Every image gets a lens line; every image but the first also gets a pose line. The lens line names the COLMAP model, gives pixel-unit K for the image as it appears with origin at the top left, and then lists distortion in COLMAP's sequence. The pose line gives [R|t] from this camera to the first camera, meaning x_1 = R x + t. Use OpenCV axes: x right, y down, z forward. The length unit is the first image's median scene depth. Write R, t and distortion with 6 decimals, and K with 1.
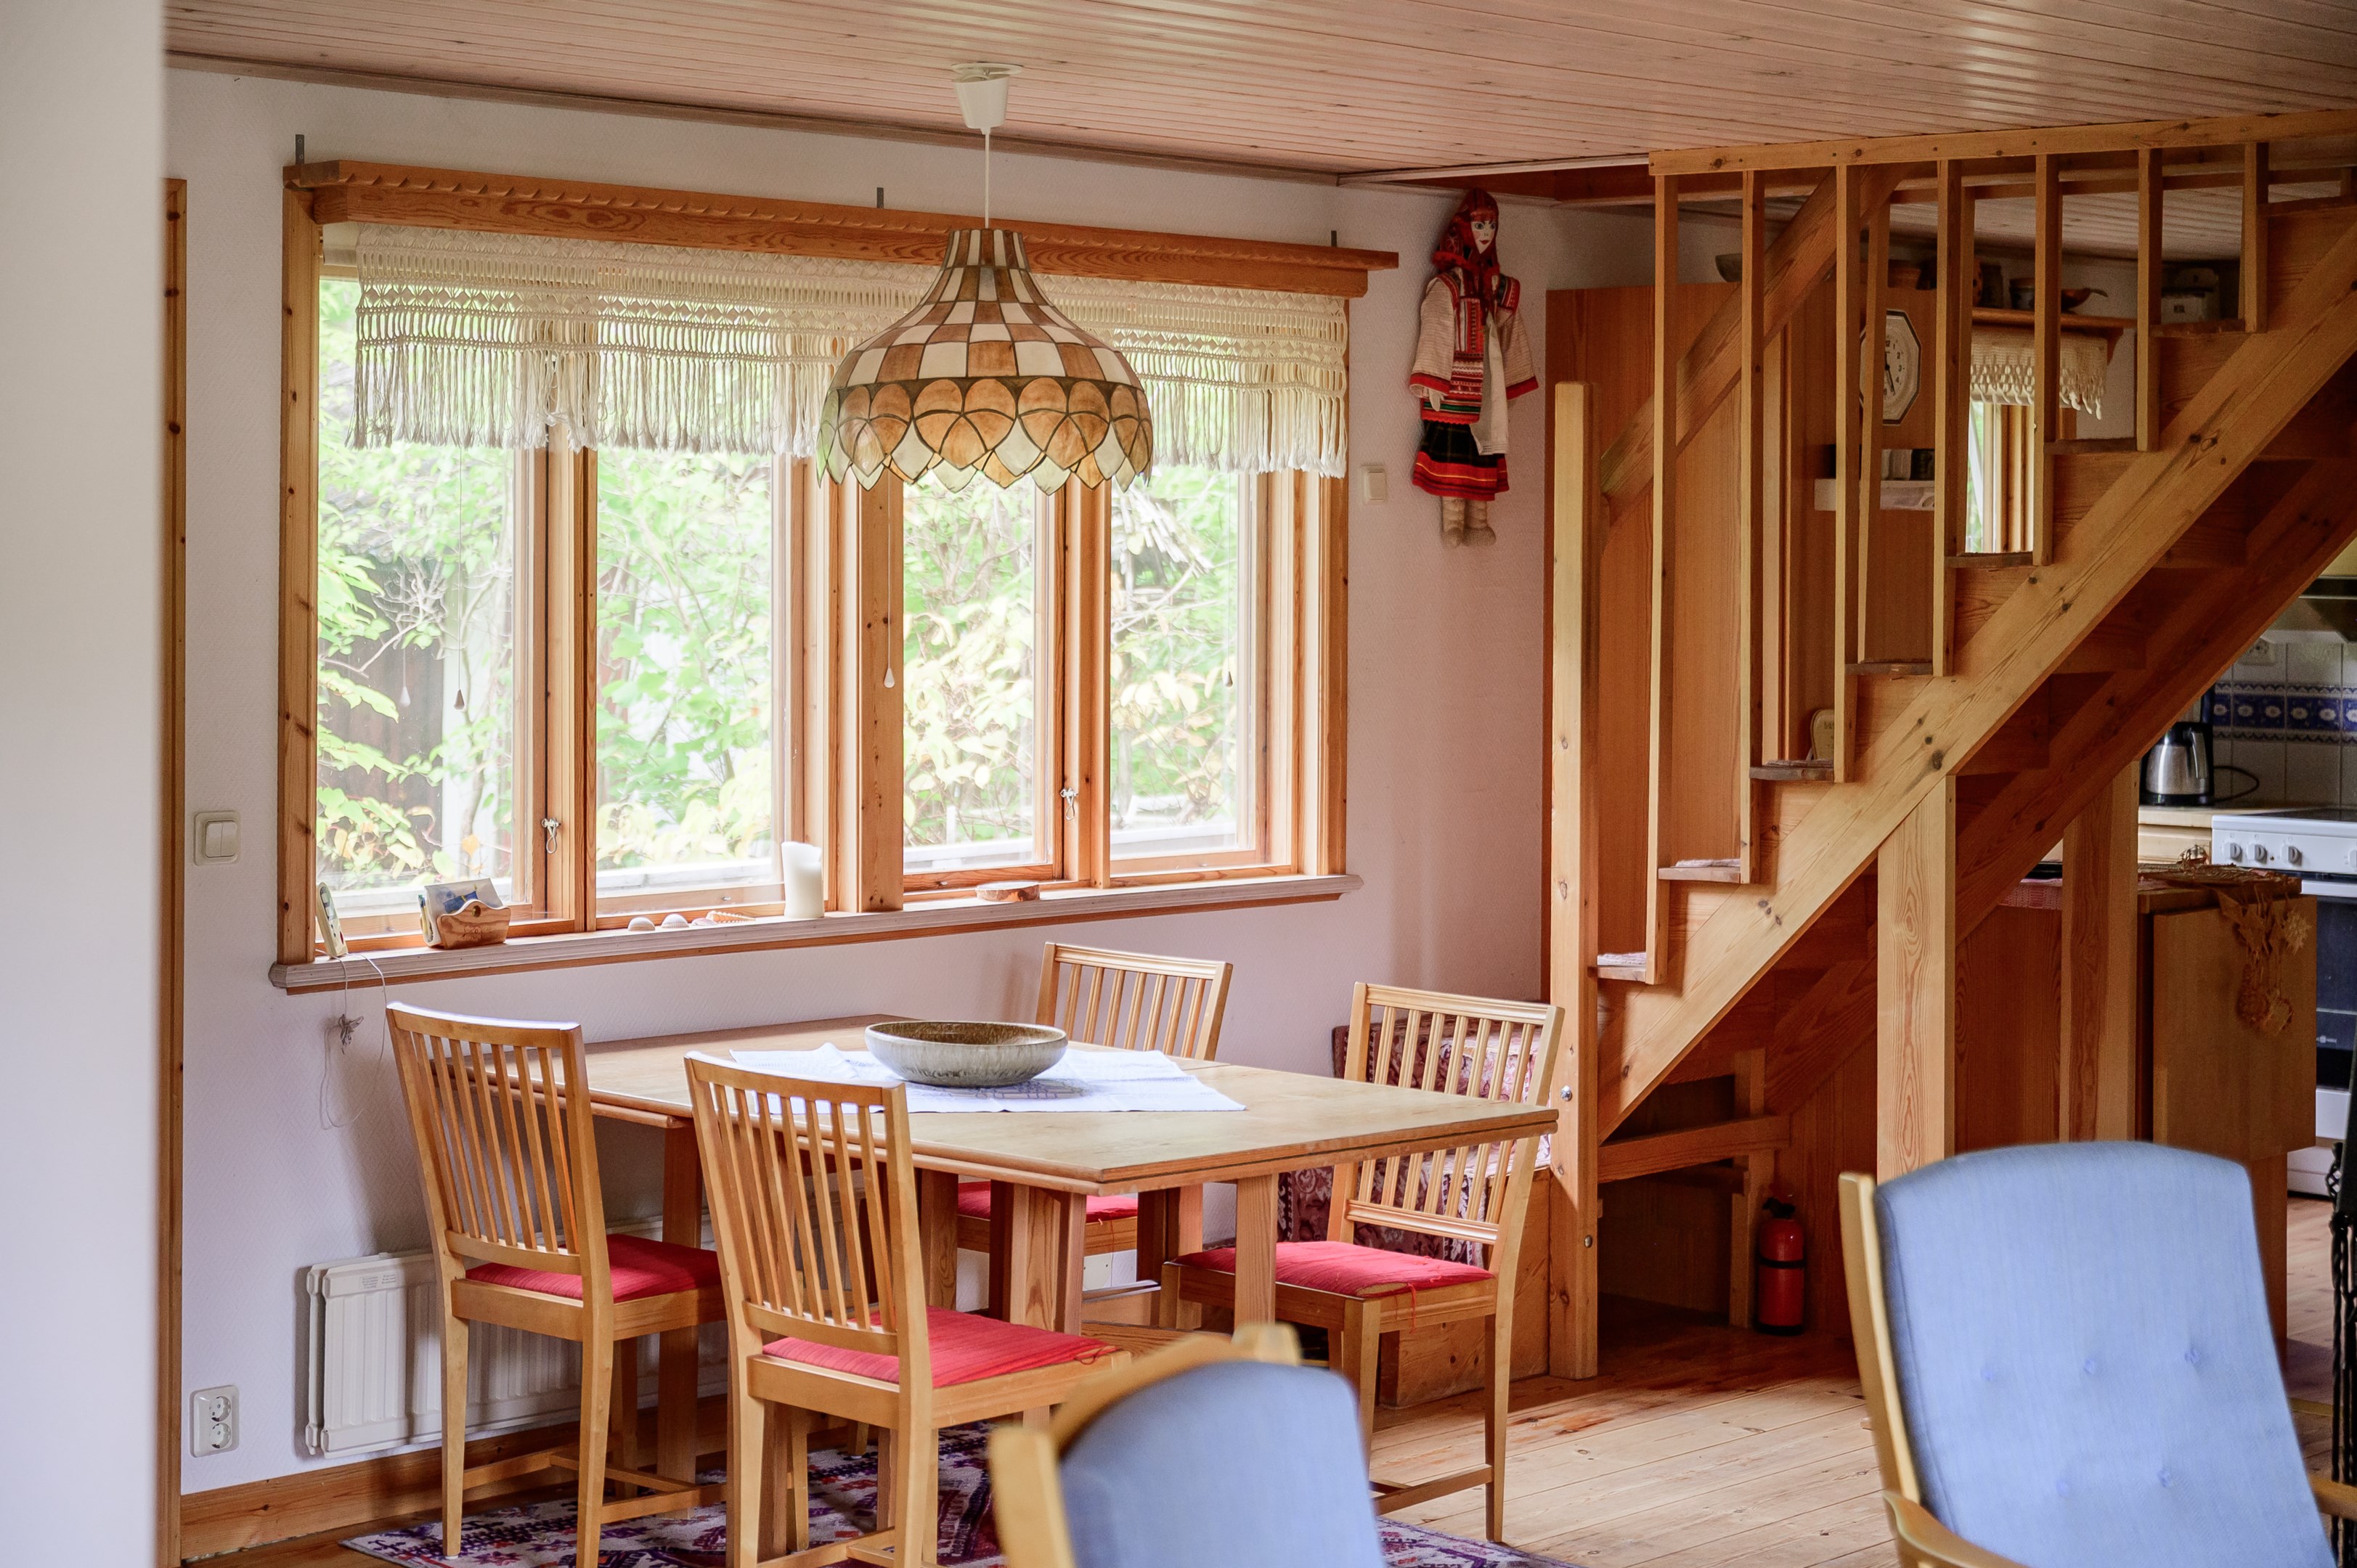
lens RADIAL K [[4226.5, 0, 1172.8], [0, 4226.5, 761.1], [0, 0, 1]] dist [0.042500, 0.000000]
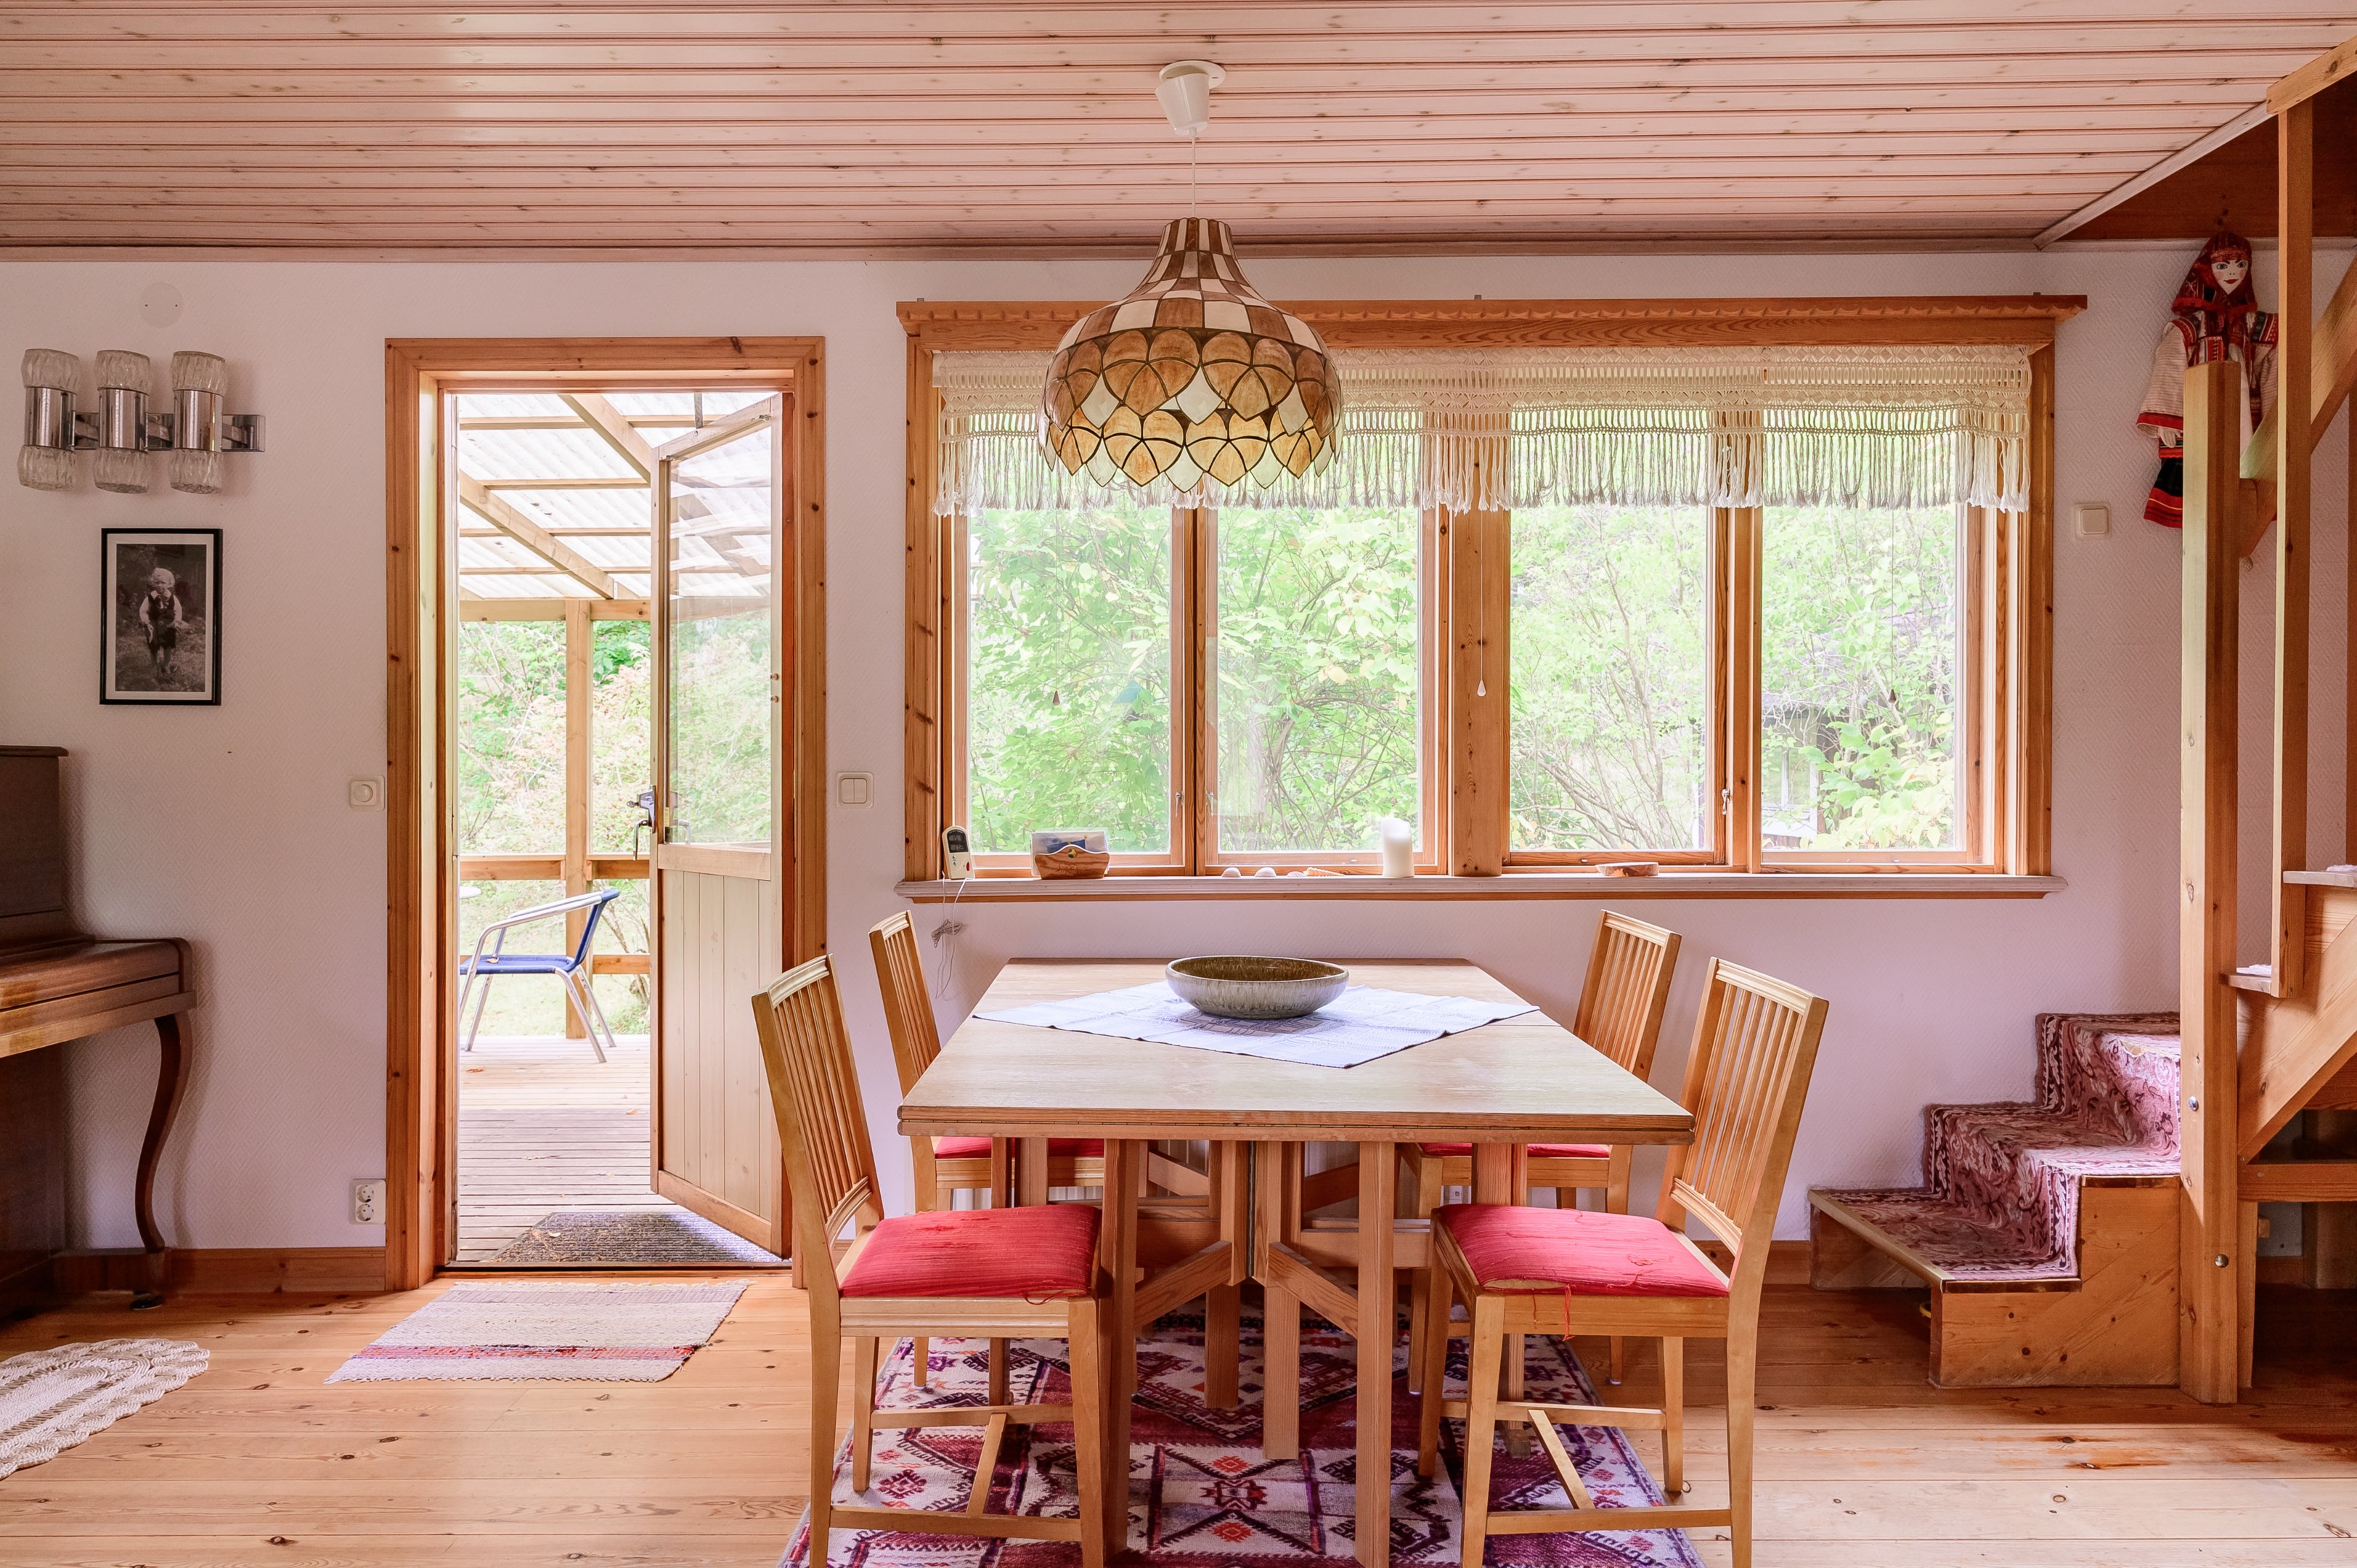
lens RADIAL K [[1621.6, 0, 1165.0], [0, 1621.6, 808.8], [0, 0, 1]] dist [0.020600, -0.005051]
pose [[0.680996, 0.009645, -0.732224, 0.212769], [-0.031172, 0.999389, -0.015828, 0.025406], [0.731623, 0.033603, 0.680880, 0.589828]]
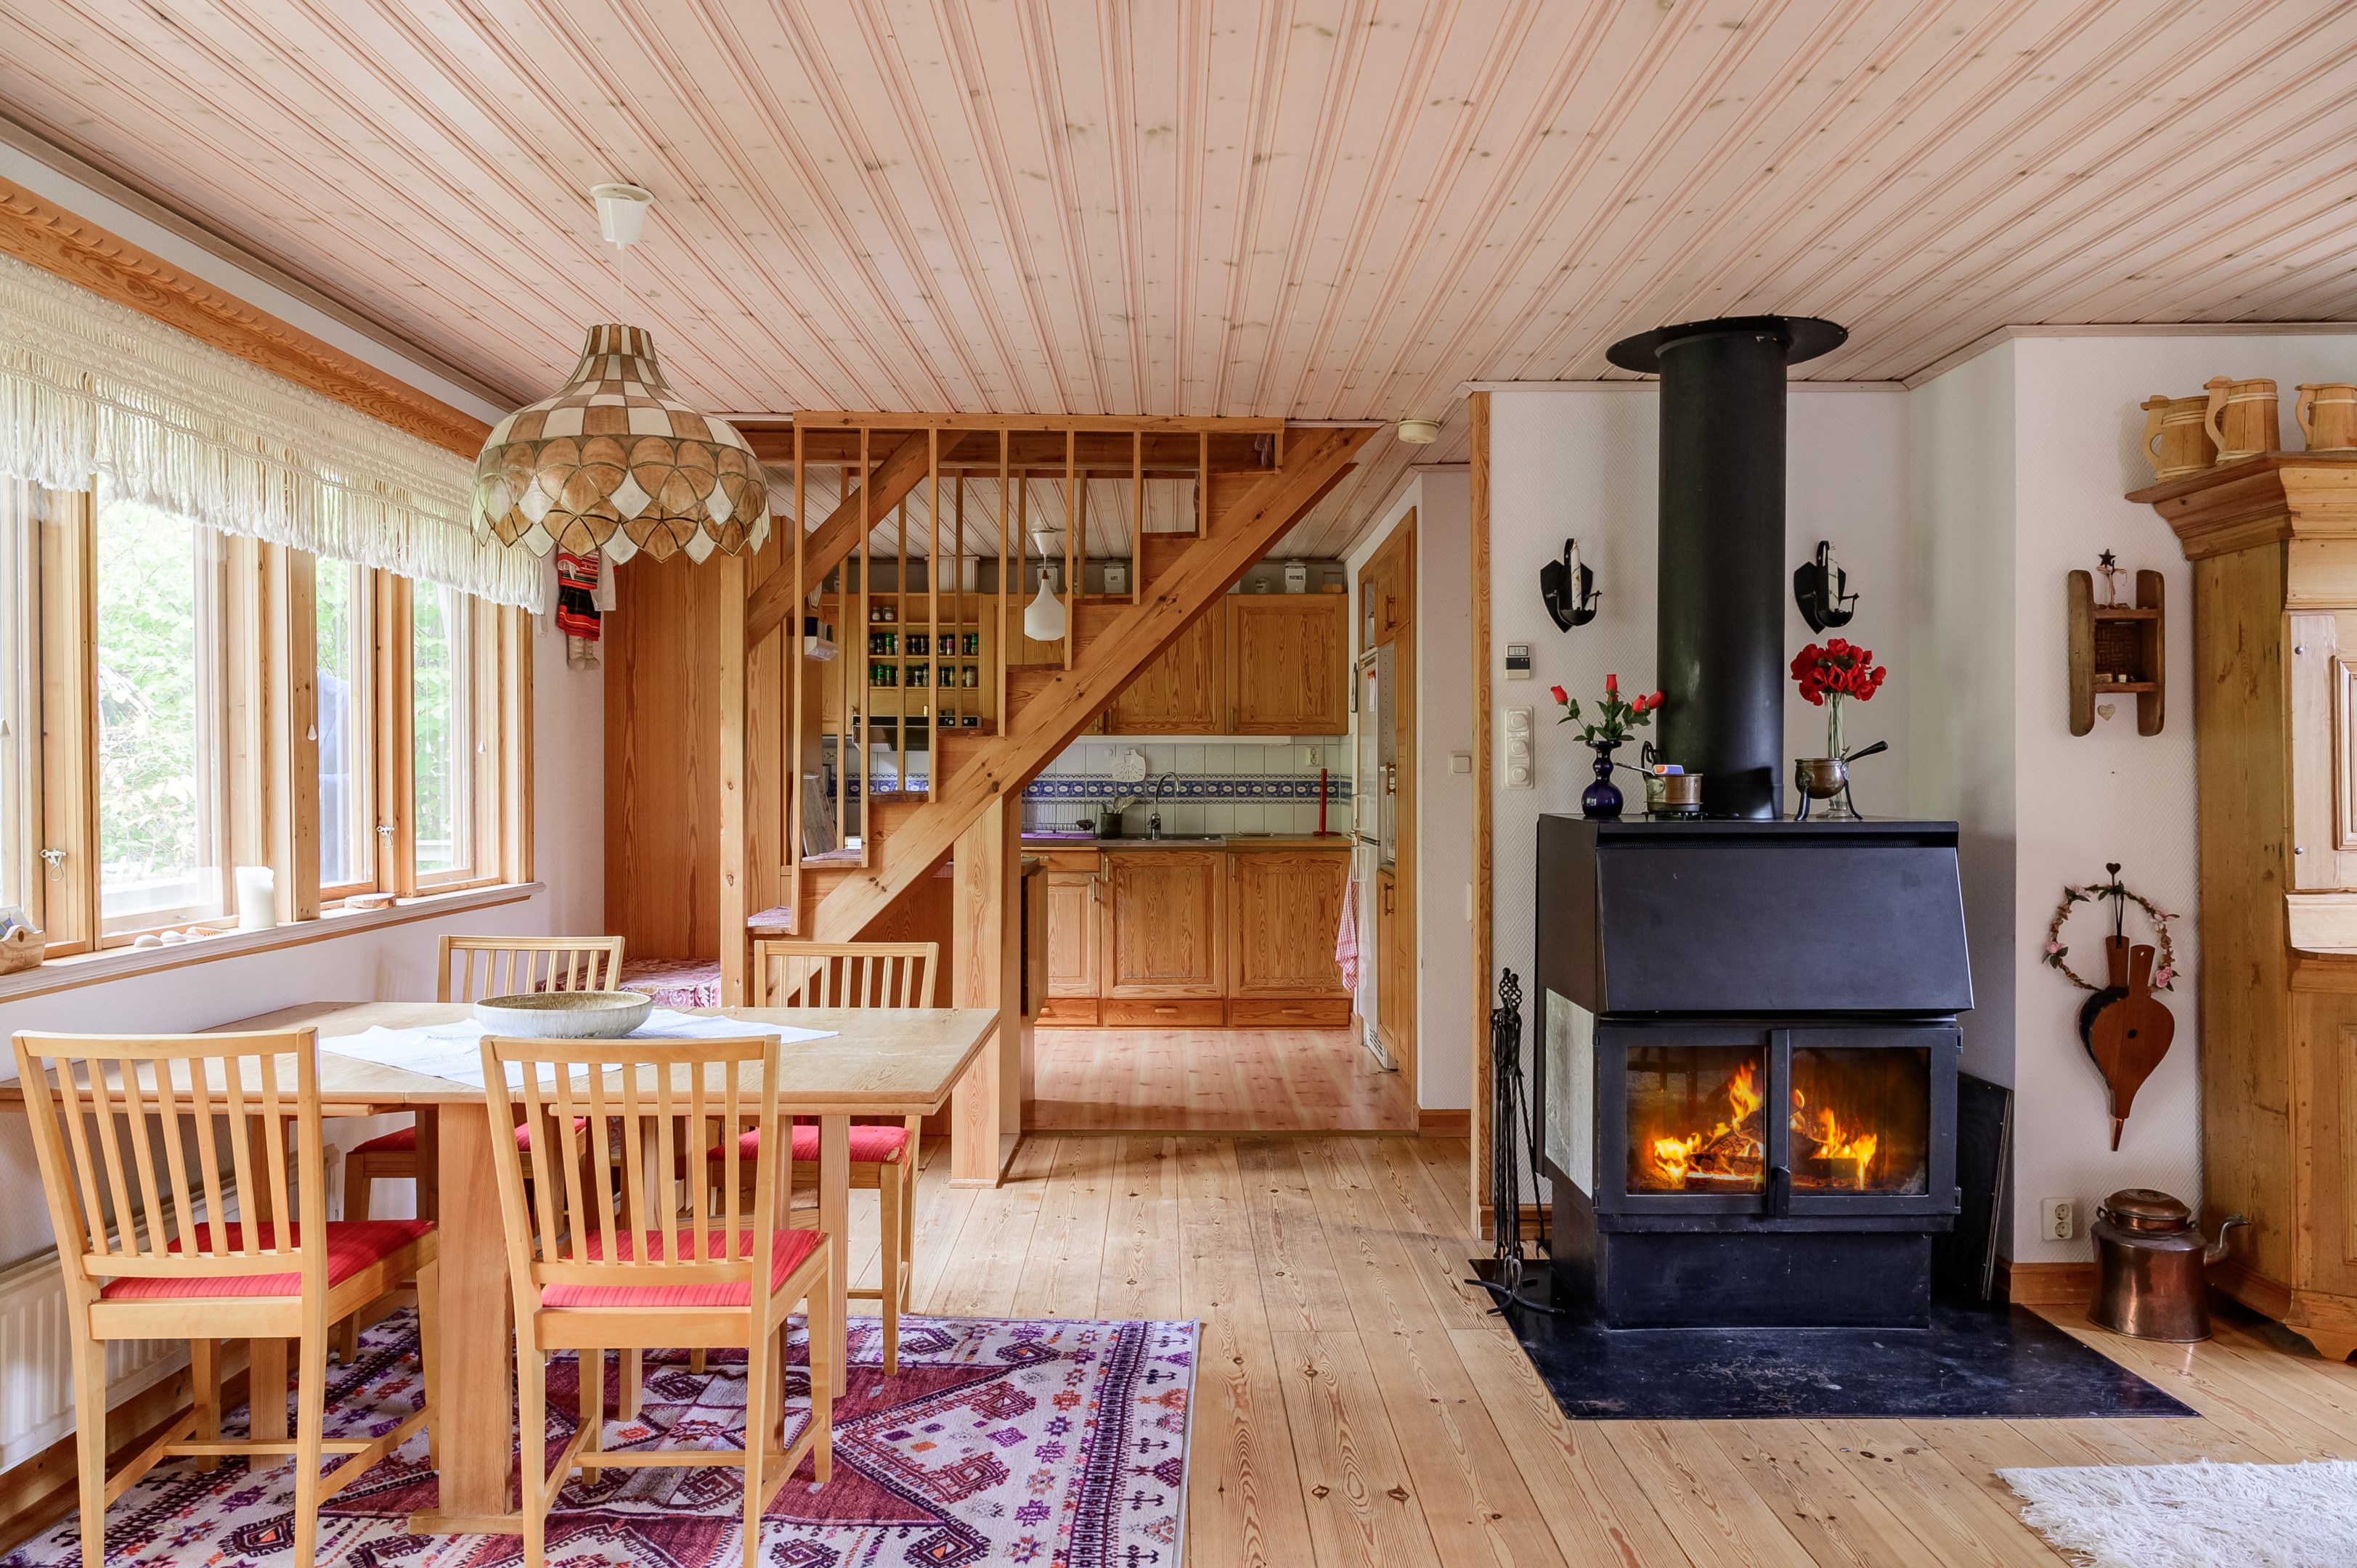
lens RADIAL K [[1631.0, 0, 1213.3], [0, 1631.0, 826.0], [0, 0, 1]] dist [-0.004536, 0.001511]
pose [[0.711044, -0.030309, 0.702494, -0.209631], [0.043159, 0.999068, -0.000579, 0.019005], [-0.701821, 0.030731, 0.711690, 0.457338]]
